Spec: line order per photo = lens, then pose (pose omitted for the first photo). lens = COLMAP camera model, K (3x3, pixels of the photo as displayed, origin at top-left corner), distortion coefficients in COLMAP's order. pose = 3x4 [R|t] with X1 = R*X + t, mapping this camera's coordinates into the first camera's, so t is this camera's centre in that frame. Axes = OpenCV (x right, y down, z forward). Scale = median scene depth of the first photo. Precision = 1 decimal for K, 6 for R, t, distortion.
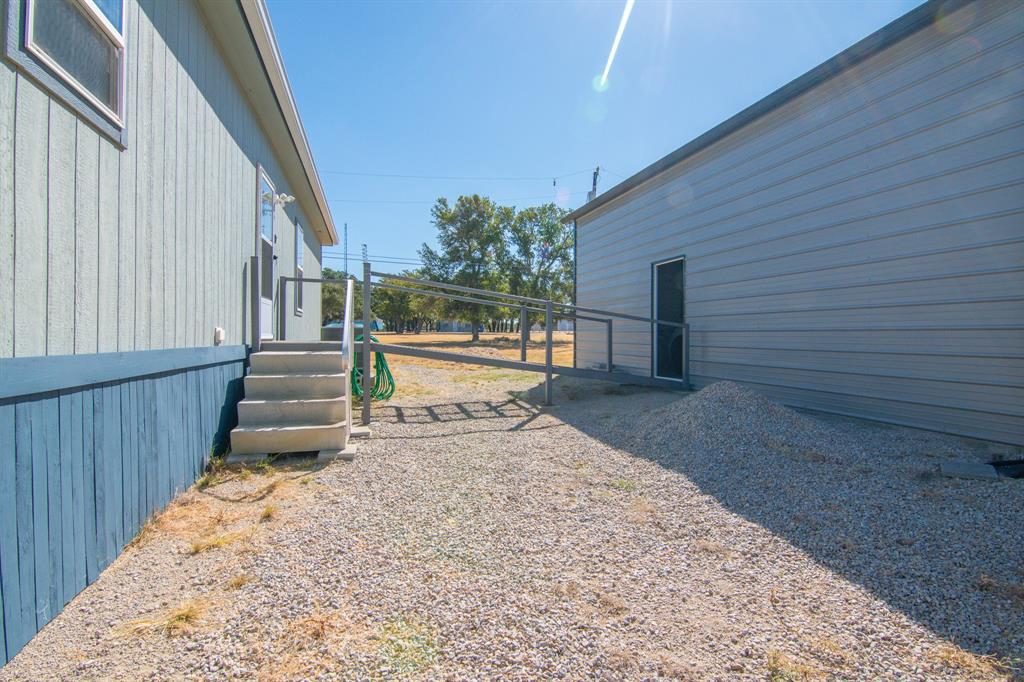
lens RADIAL K [[503.2, 0, 508.2], [0, 503.2, 337.1], [0, 0, 1]] dist [-0.003920, -0.011663]
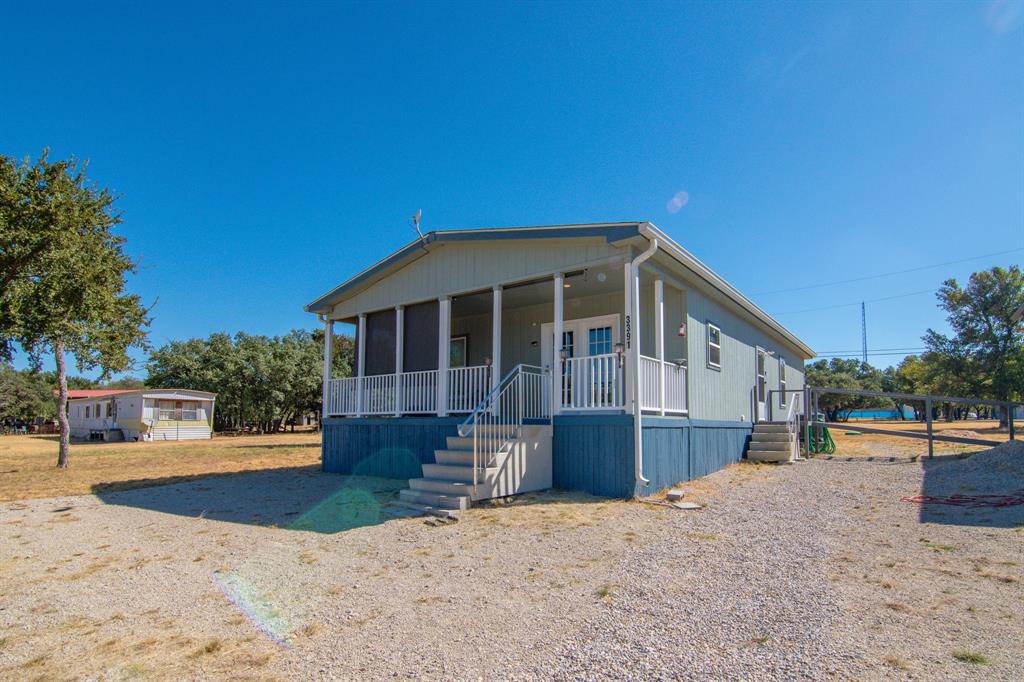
lens RADIAL K [[508.7, 0, 522.8], [0, 508.7, 403.9], [0, 0, 1]] dist [-0.024147, -0.000282]
pose [[0.604638, -0.042859, -0.795346, 0.125254], [0.003840, 0.998696, -0.050898, 0.007723], [0.796491, 0.027721, 0.604015, -0.226332]]
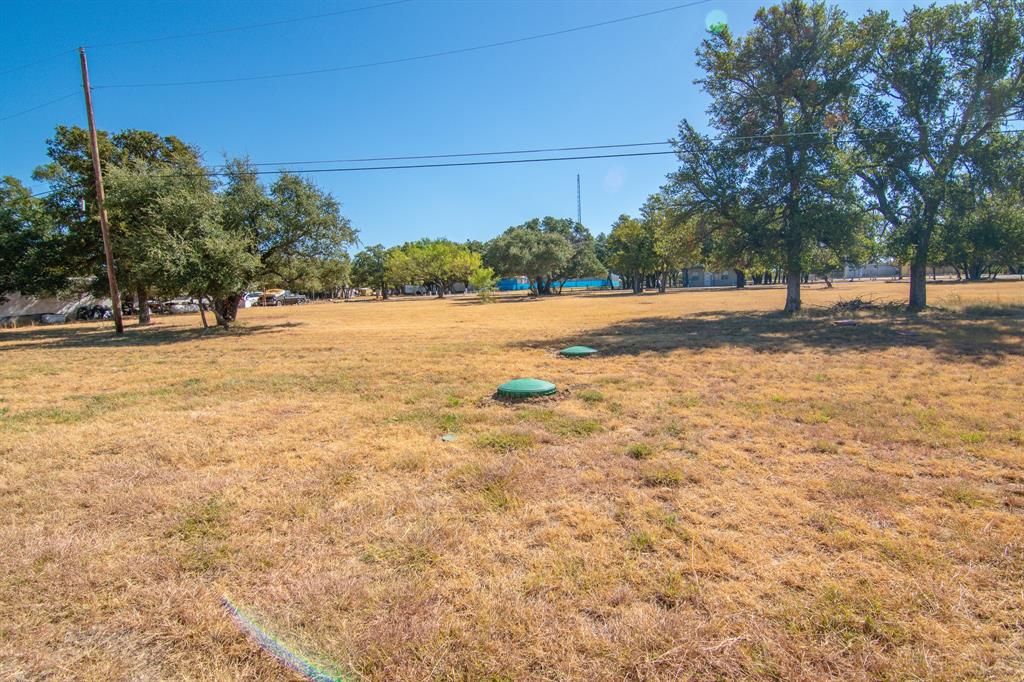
lens RADIAL K [[503.2, 0, 508.2], [0, 503.2, 337.1], [0, 0, 1]] dist [-0.003920, -0.011663]
pose [[0.893351, 0.001924, -0.449355, -0.095356], [0.037420, 0.996199, 0.078659, -0.015322], [0.447799, -0.087085, 0.889883, 0.442926]]
